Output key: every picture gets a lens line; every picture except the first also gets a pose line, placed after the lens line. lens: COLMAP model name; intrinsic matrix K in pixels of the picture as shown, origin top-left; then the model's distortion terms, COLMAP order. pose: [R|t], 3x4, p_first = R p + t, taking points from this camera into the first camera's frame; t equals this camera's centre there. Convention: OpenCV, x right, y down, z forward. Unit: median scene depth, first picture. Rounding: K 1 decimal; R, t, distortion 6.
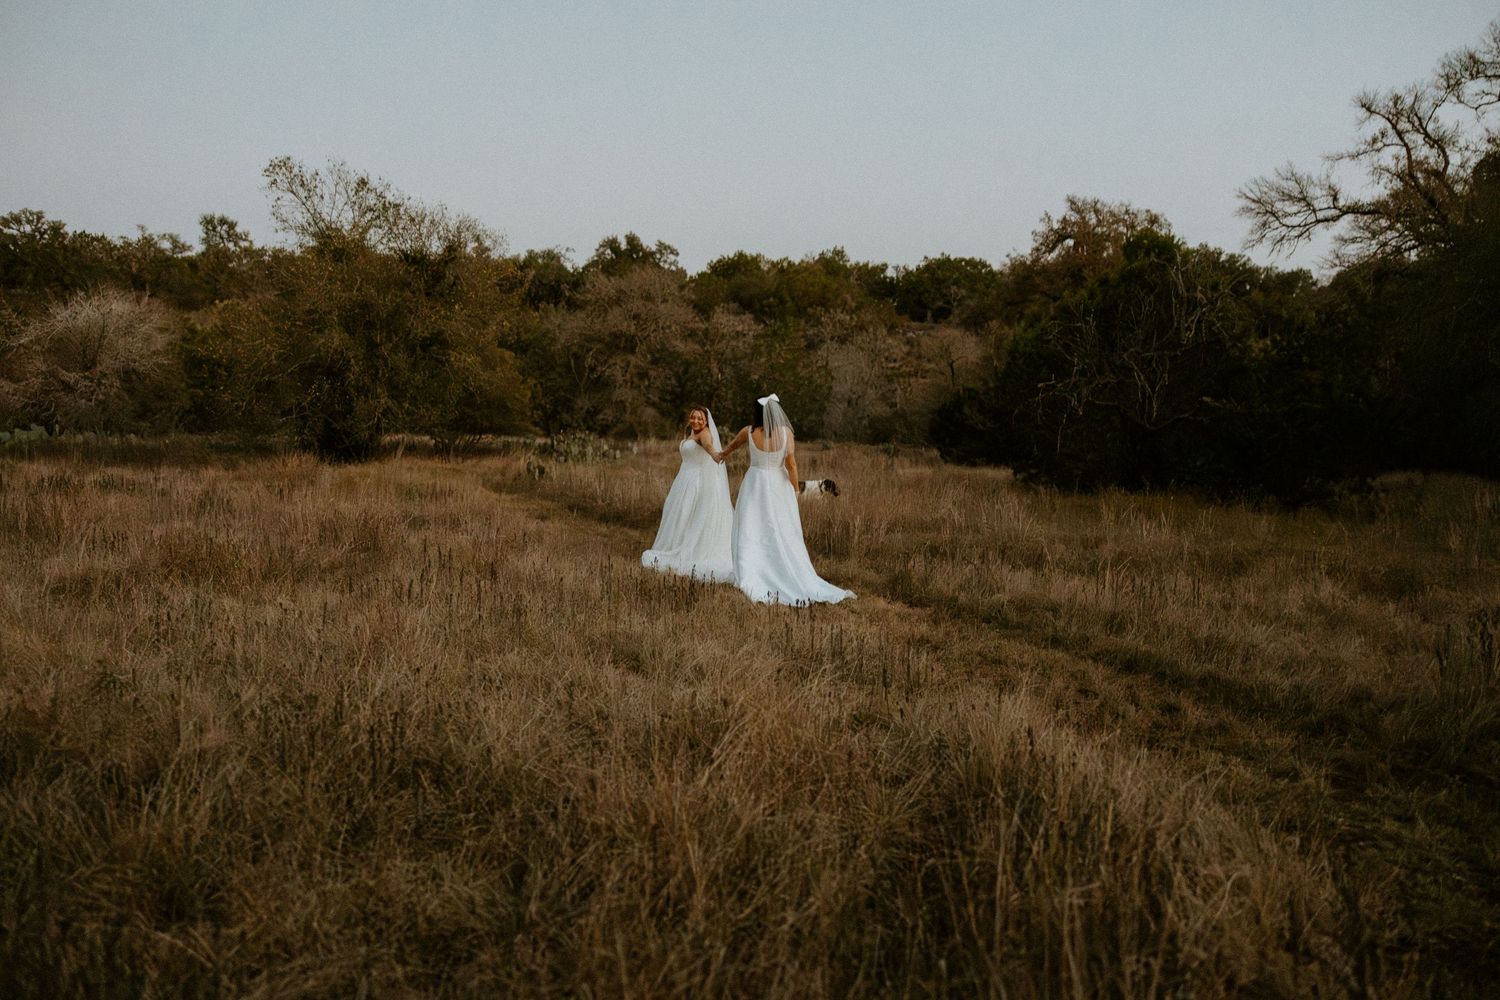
lens RADIAL K [[1180.1, 0, 748.4], [0, 1180.1, 498.0], [0, 0, 1]] dist [-0.002552, 0.013900]
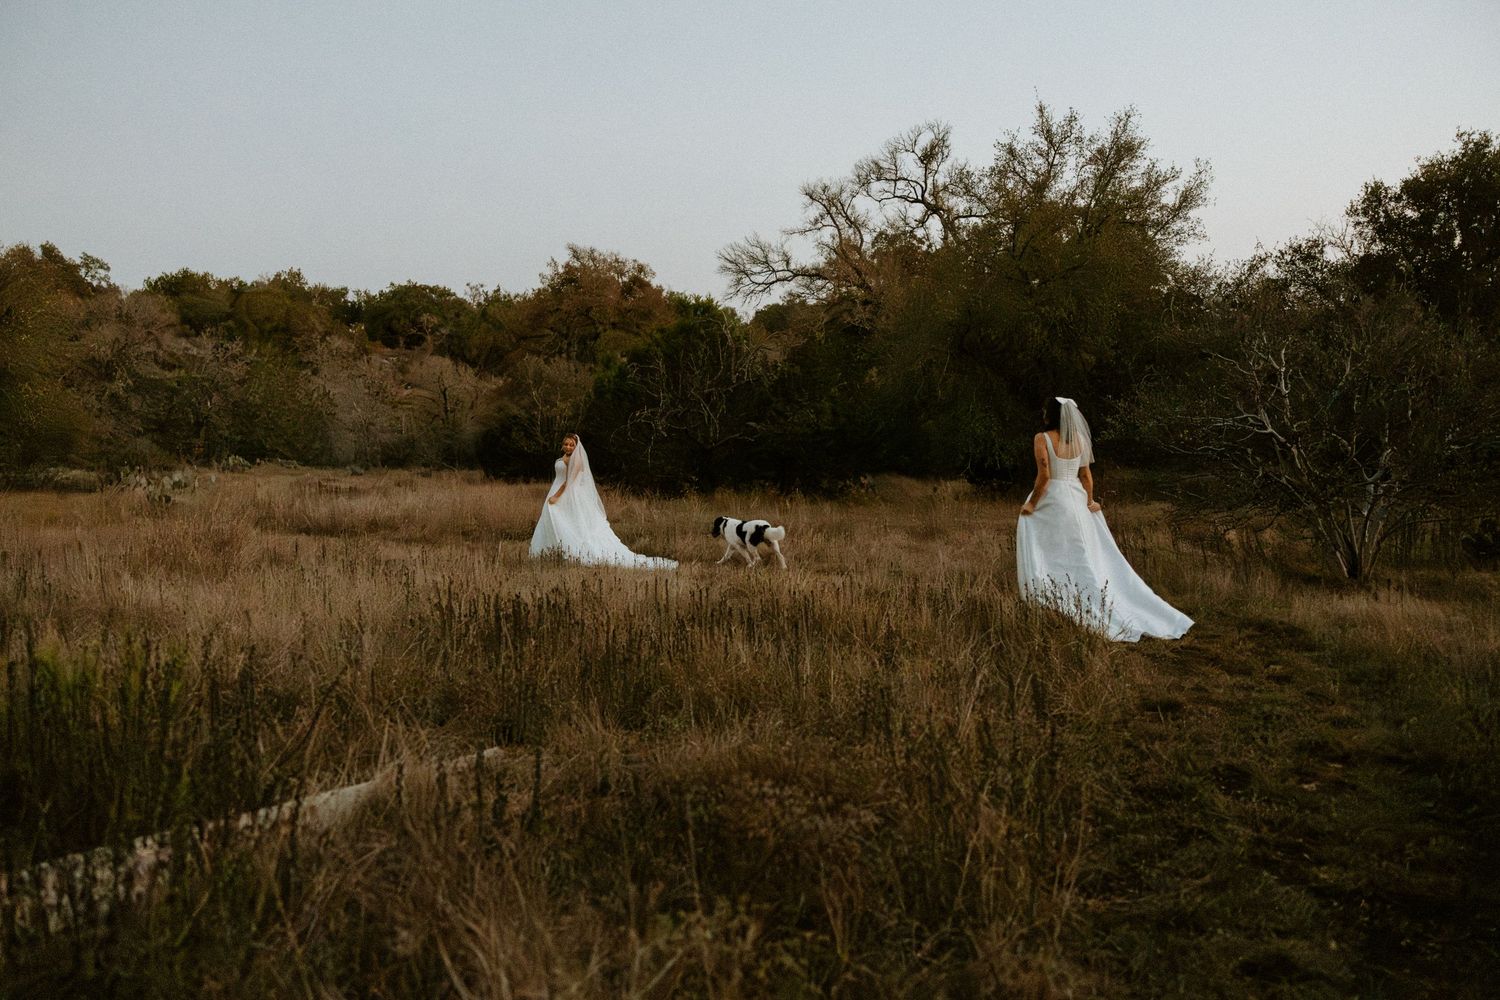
lens RADIAL K [[1180.1, 0, 751.3], [0, 1180.1, 499.3], [0, 0, 1]] dist [-0.002552, 0.013900]
pose [[0.894095, -0.041758, 0.445927, -0.088696], [0.050136, 0.998718, -0.007000, 0.004827], [-0.445063, 0.028616, 0.895042, -0.084096]]
